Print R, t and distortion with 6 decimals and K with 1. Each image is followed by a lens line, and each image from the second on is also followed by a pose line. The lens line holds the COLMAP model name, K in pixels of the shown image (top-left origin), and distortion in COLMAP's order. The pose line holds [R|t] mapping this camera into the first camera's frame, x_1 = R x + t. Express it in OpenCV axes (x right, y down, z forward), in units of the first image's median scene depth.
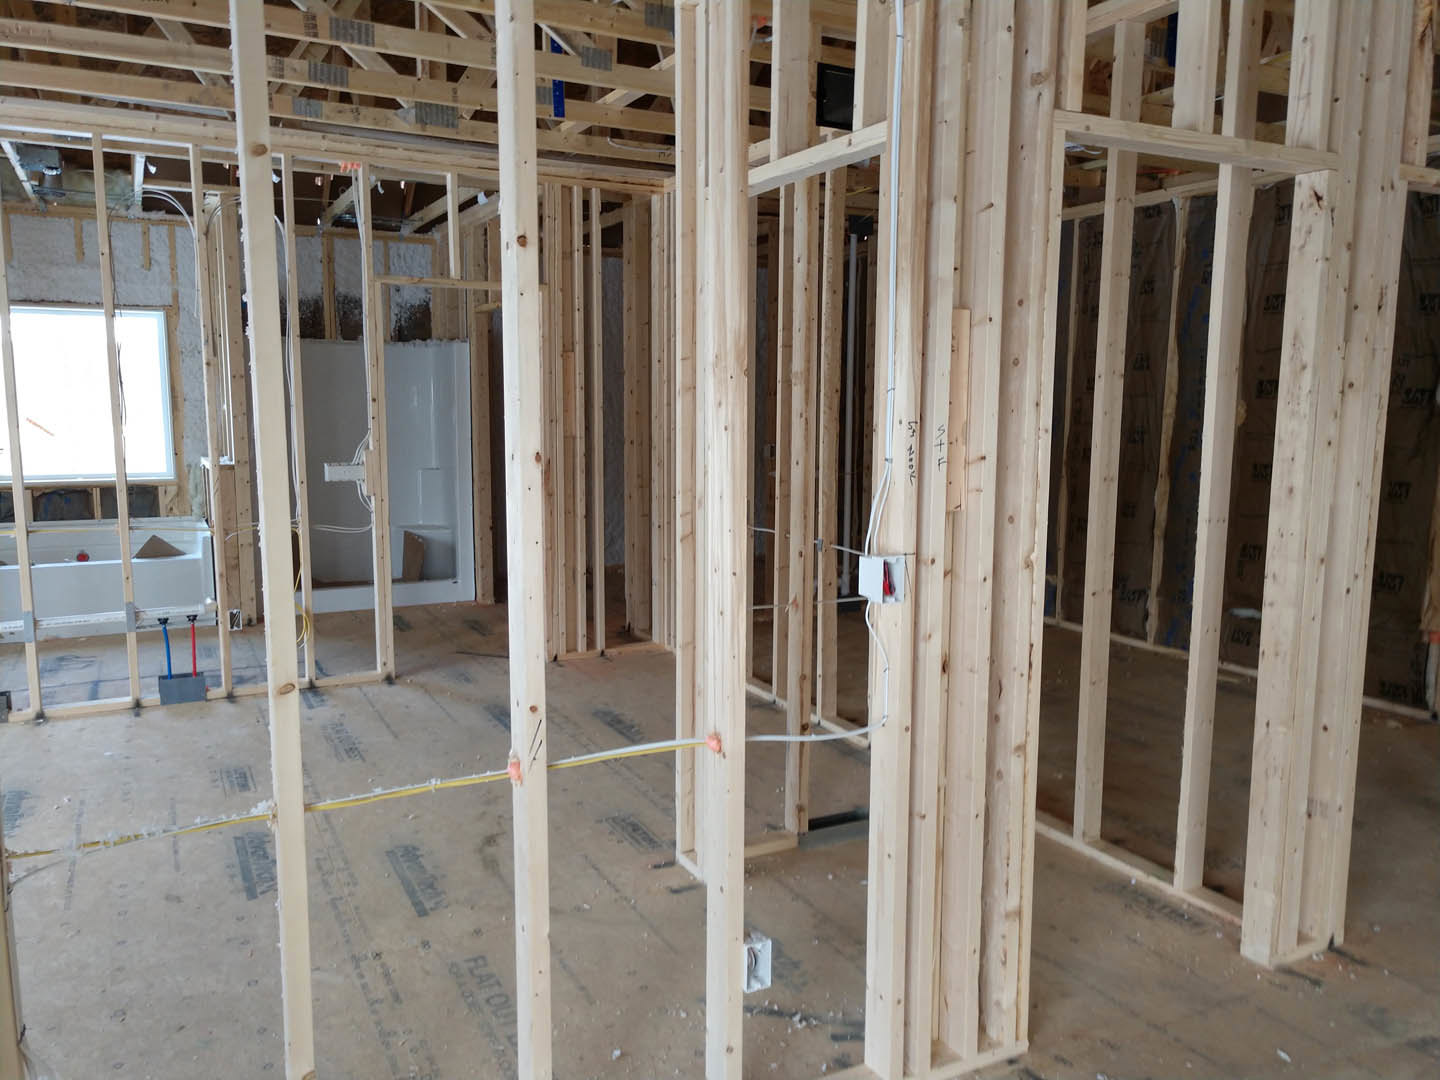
lens RADIAL K [[1098.0, 0, 721.8], [0, 1098.0, 546.5], [0, 0, 1]] dist [0.026746, -0.001931]
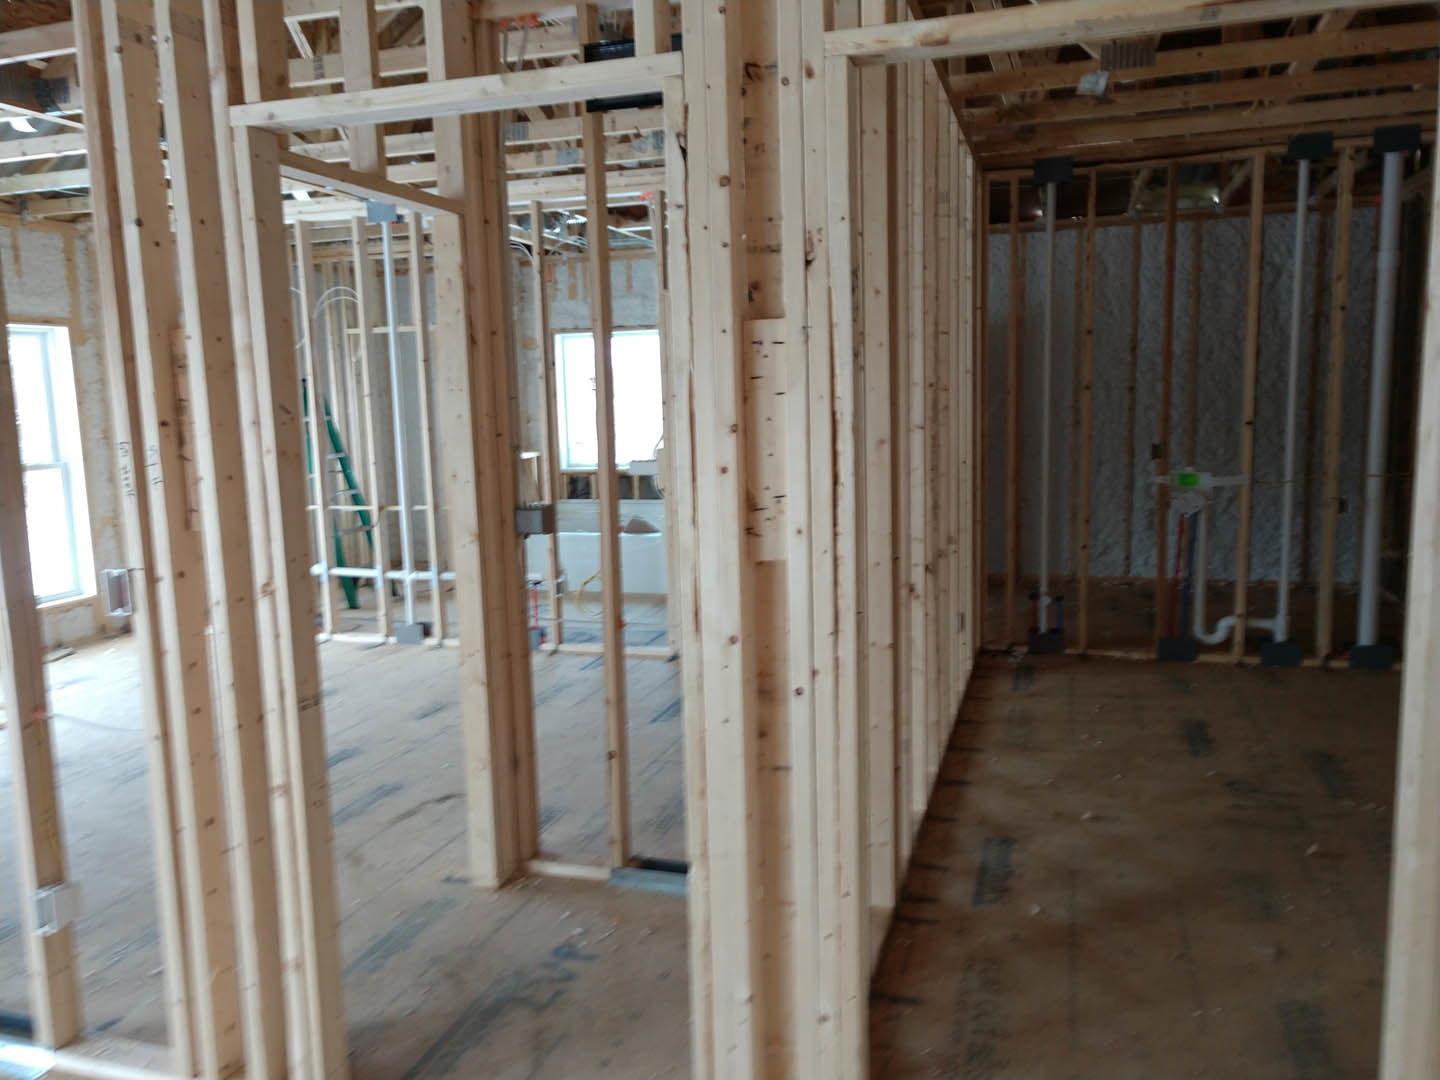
lens RADIAL K [[1098.0, 0, 720.5], [0, 1098.0, 533.3], [0, 0, 1]] dist [0.026746, -0.001931]
pose [[0.703644, 0.063401, -0.707718, 0.588976], [-0.062261, 0.997682, 0.027475, -0.041468], [0.707819, 0.024731, 0.705960, 0.296181]]
